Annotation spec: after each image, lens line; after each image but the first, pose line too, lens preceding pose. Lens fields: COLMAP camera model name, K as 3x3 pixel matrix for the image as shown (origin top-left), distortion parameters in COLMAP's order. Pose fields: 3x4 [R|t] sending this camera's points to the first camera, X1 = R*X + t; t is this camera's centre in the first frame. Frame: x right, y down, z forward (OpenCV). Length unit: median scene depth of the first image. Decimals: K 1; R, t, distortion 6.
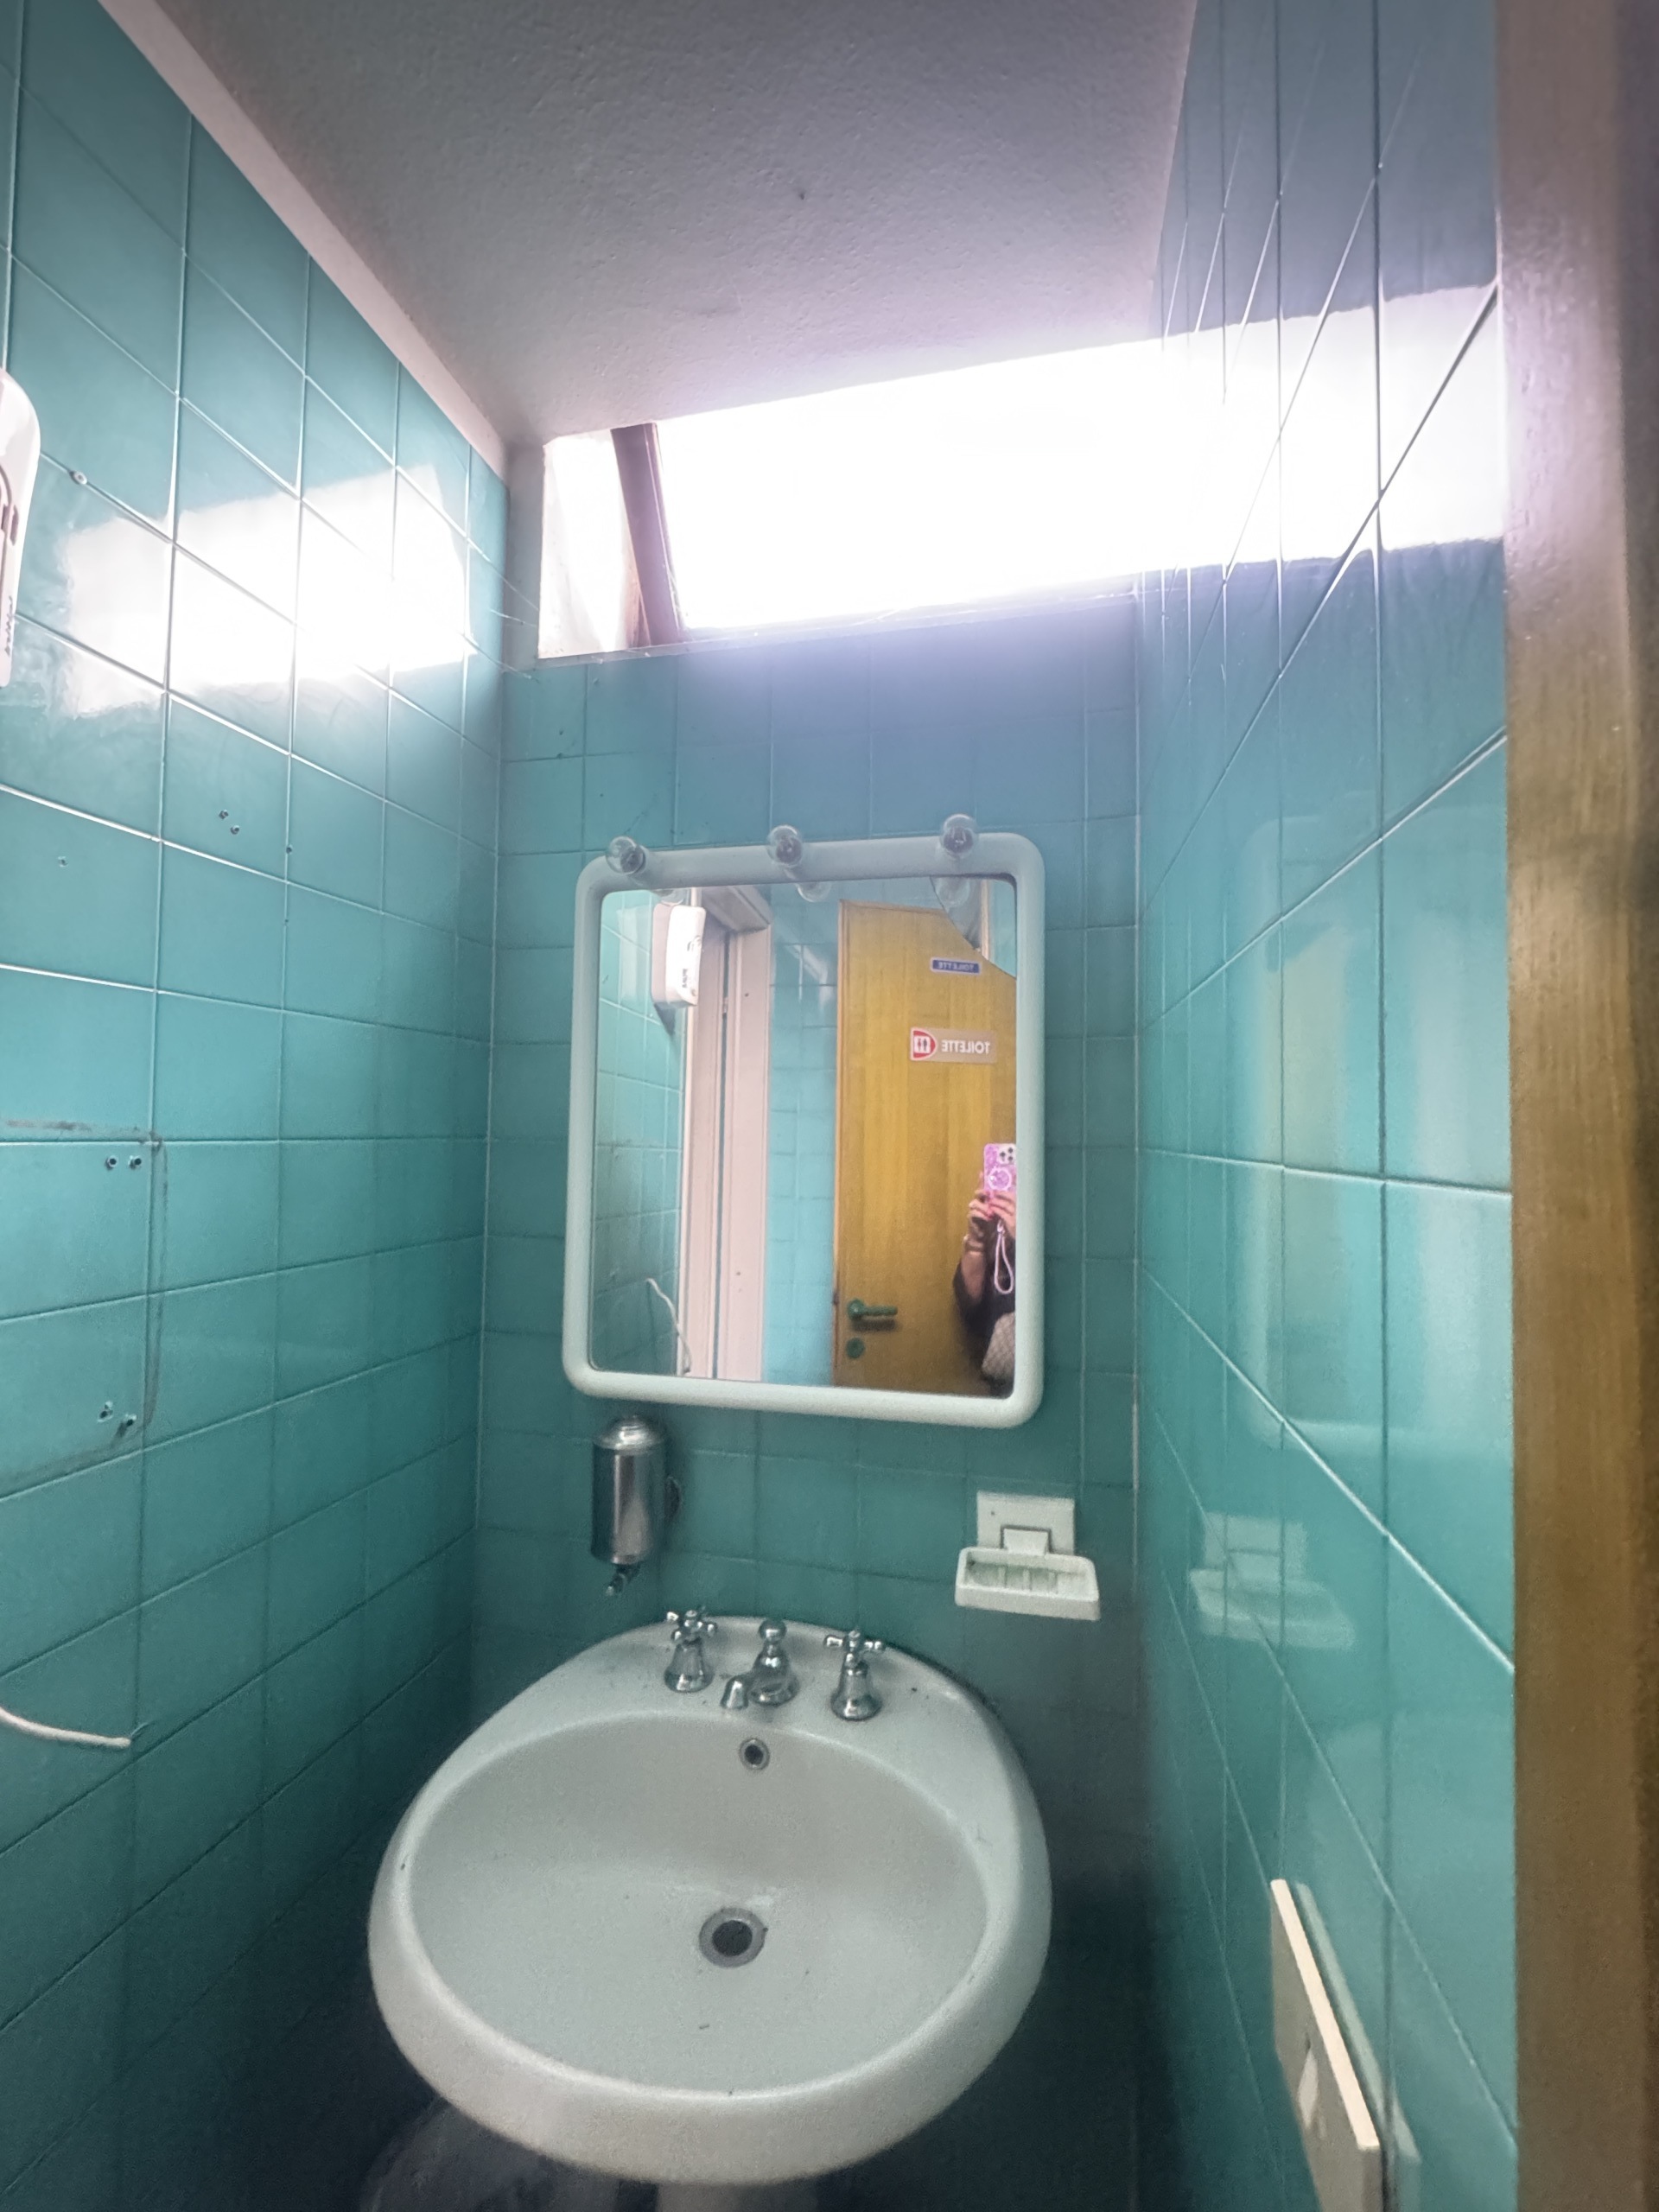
lens RADIAL K [[884.7, 0, 833.5], [0, 884.7, 1105.8], [0, 0, 1]] dist [-0.003861, 0.000709]
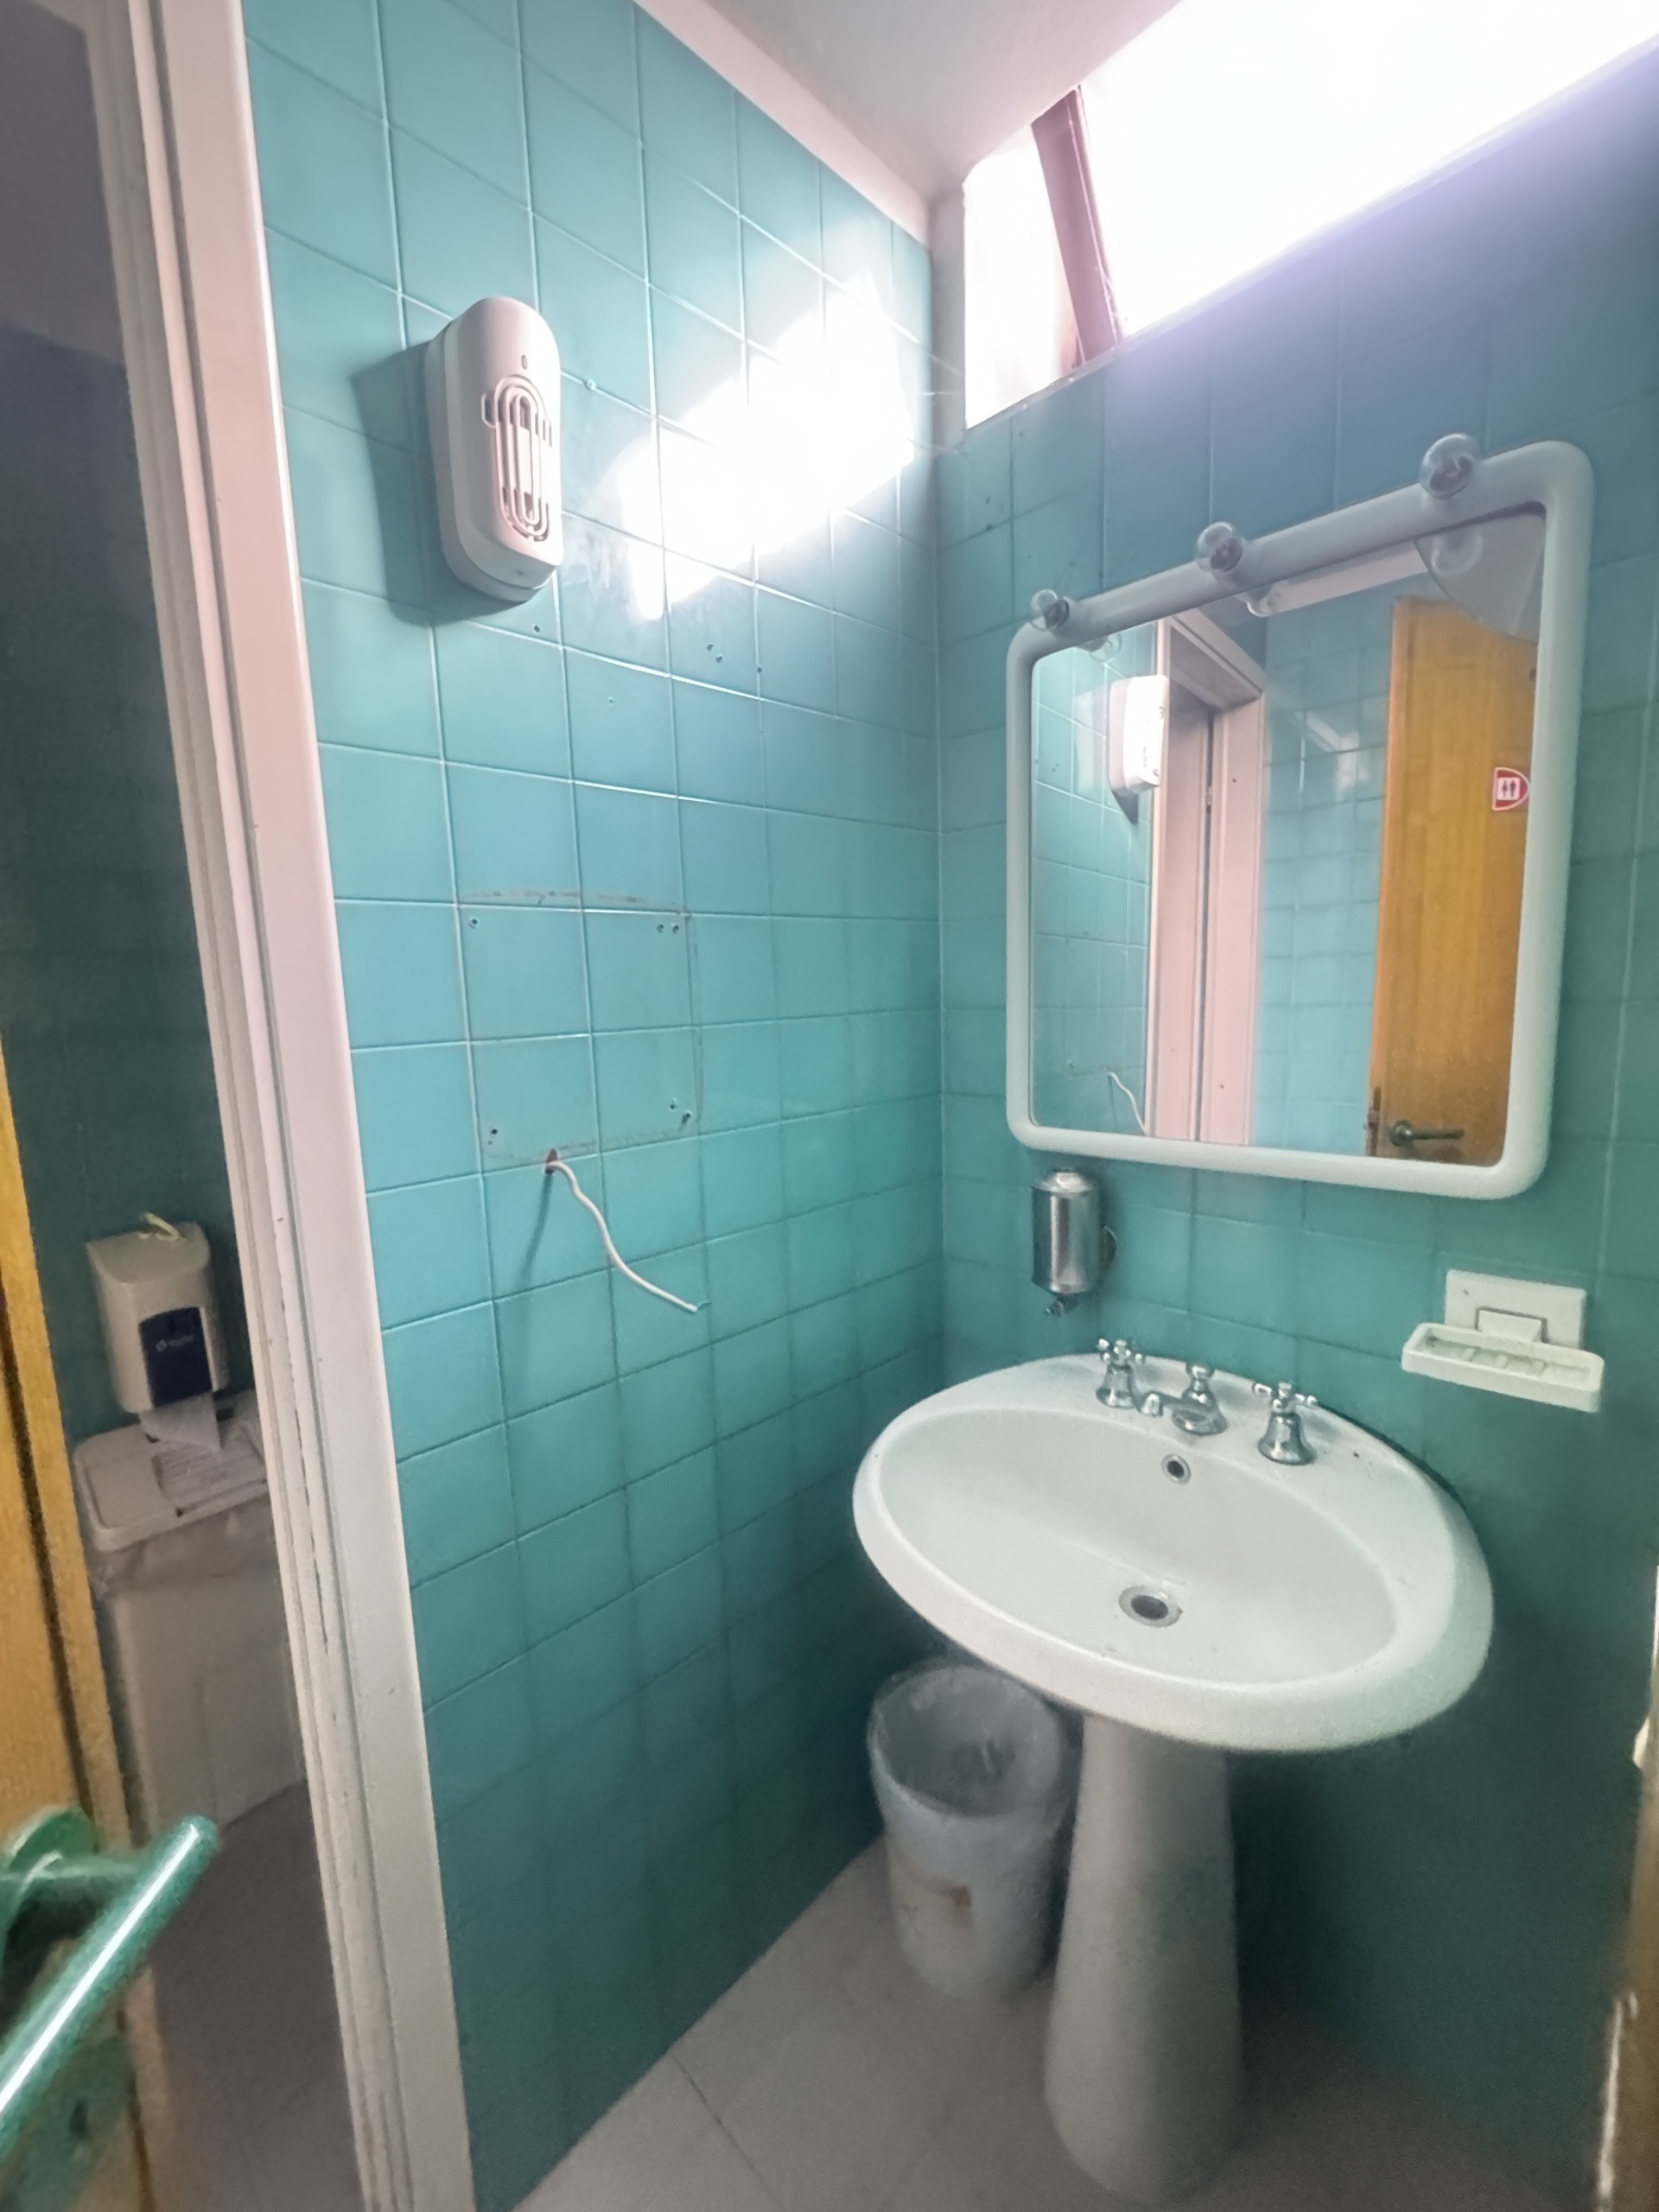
lens RADIAL K [[884.7, 0, 833.5], [0, 884.7, 1105.8], [0, 0, 1]] dist [-0.003861, 0.000709]
pose [[0.848458, 0.027870, -0.528528, 0.104444], [0.062460, 0.986362, 0.152281, 0.102422], [0.525564, -0.162216, 0.835146, -0.040499]]
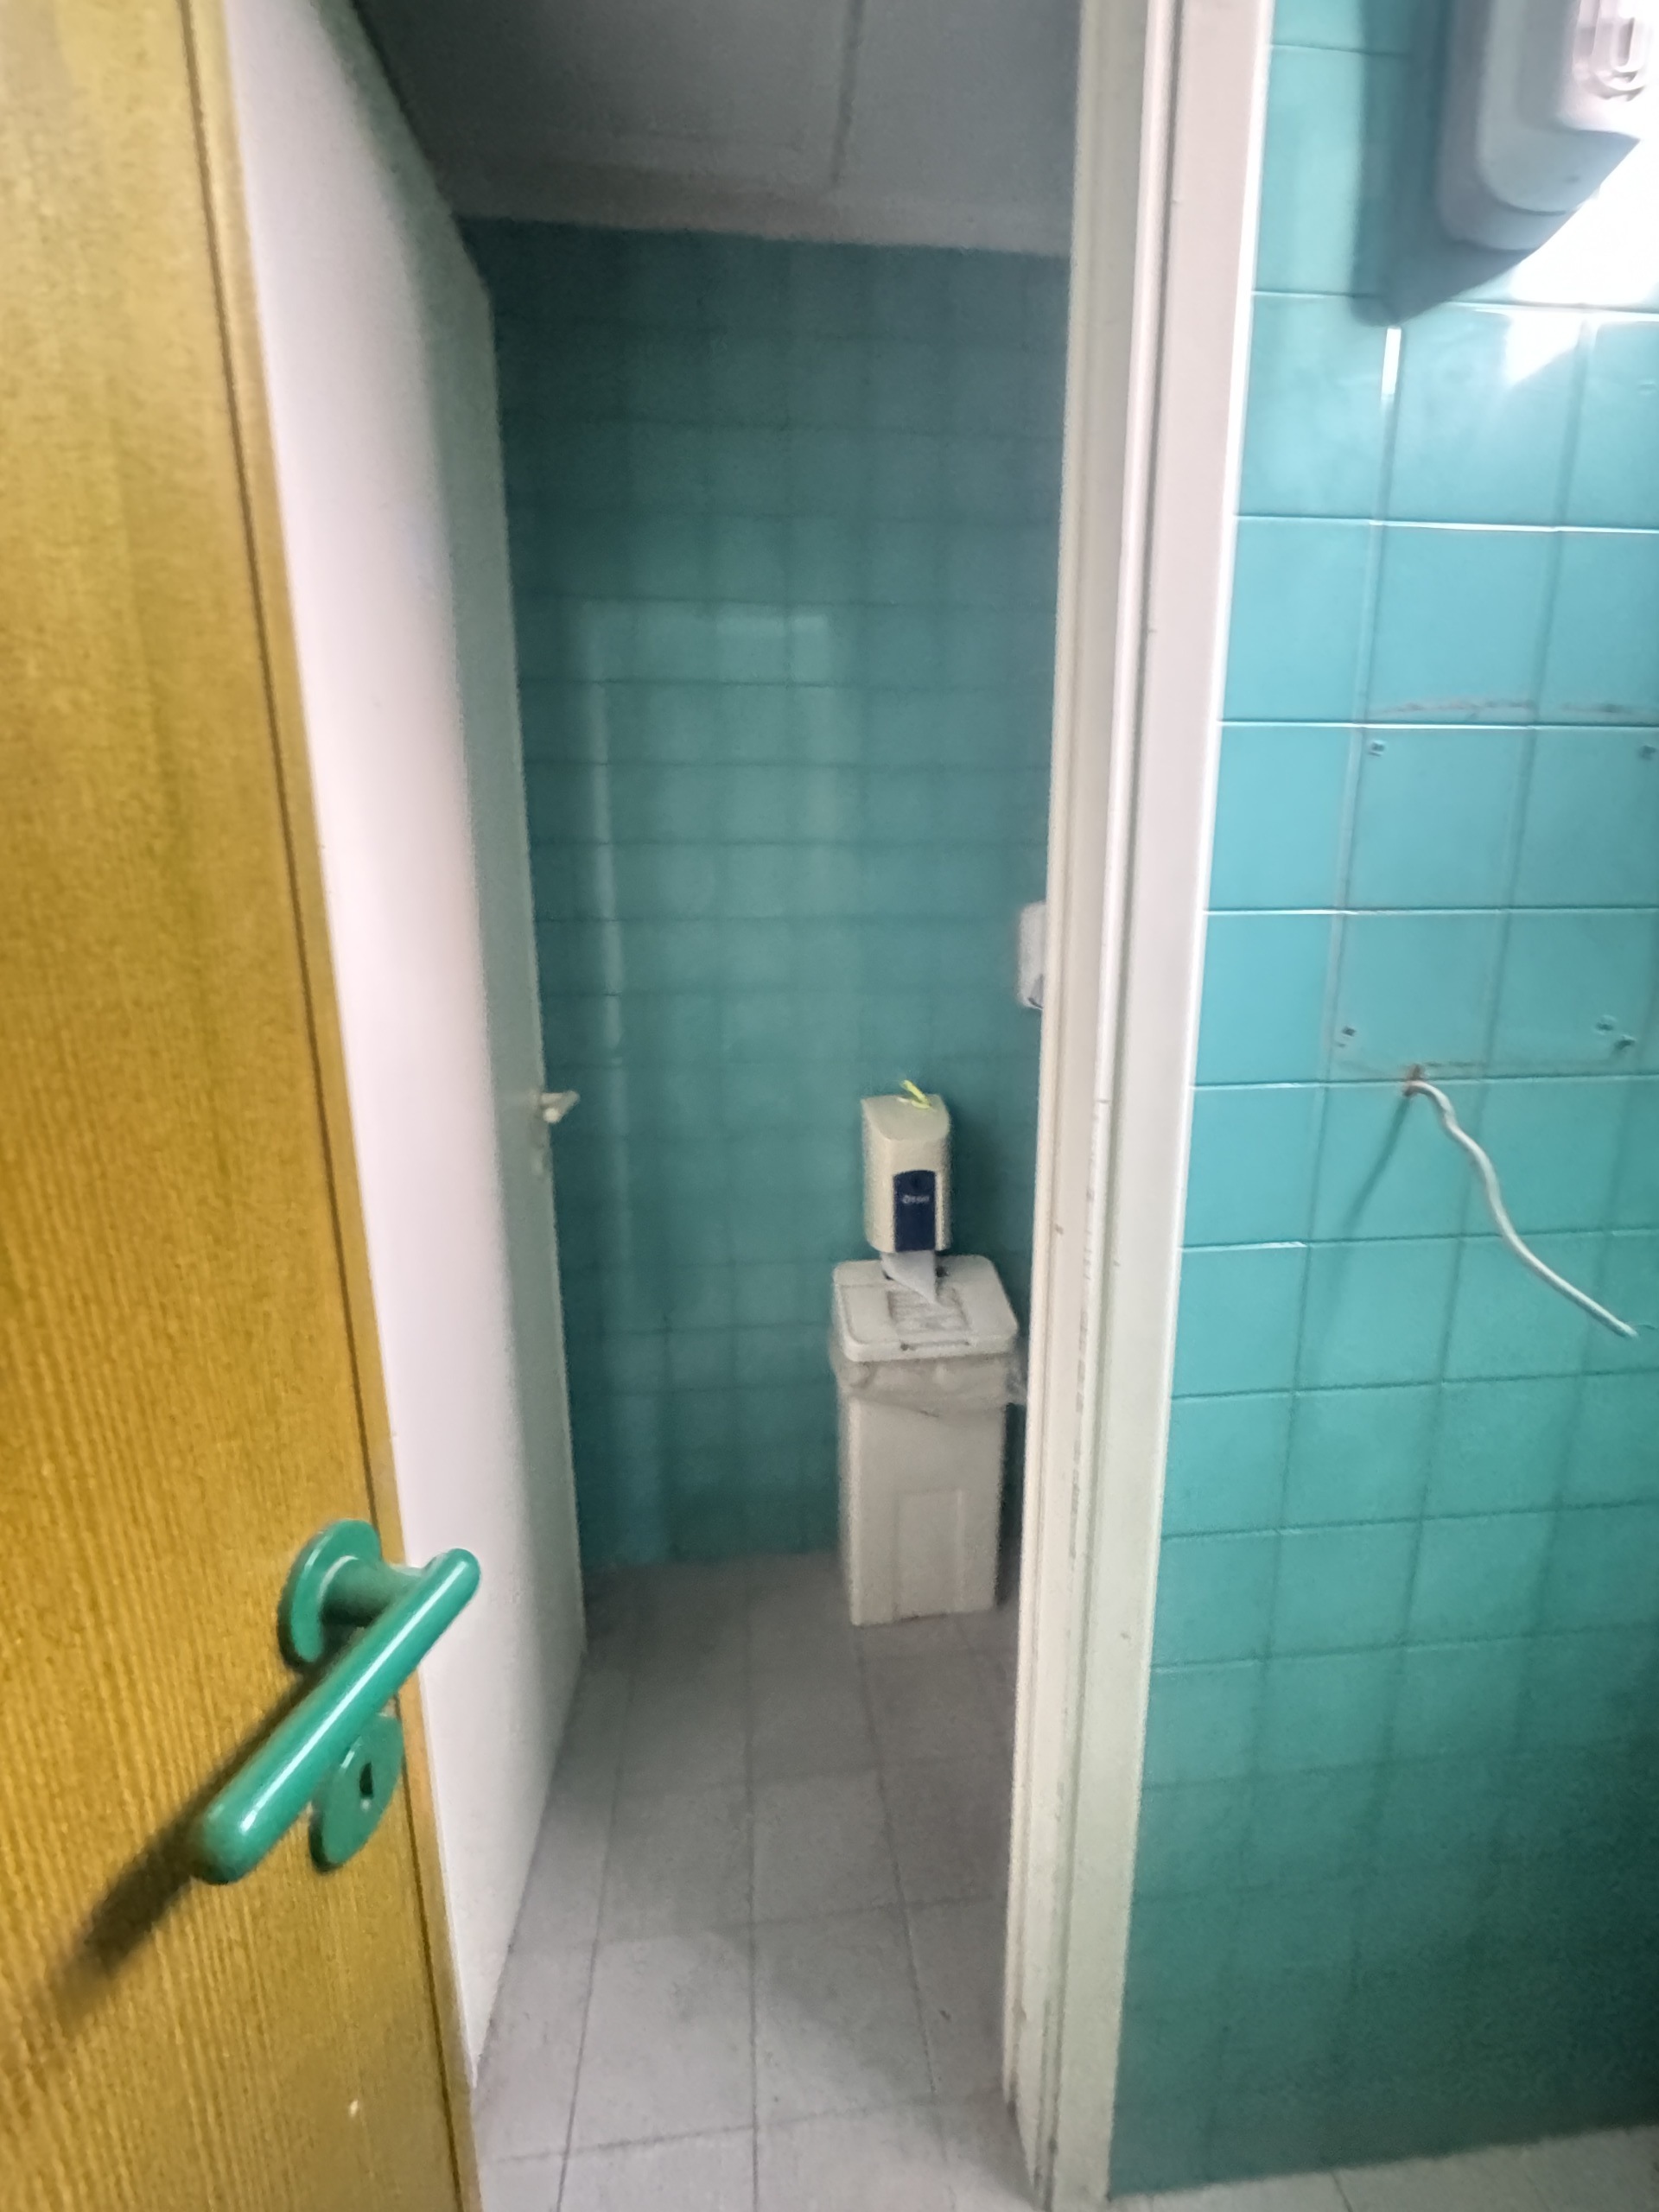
lens RADIAL K [[884.7, 0, 833.5], [0, 884.7, 1105.8], [0, 0, 1]] dist [-0.003861, 0.000709]
pose [[0.314654, 0.174662, -0.932998, -0.123657], [0.040176, 0.979593, 0.196934, 0.146228], [0.948356, -0.099450, 0.301216, -0.070600]]
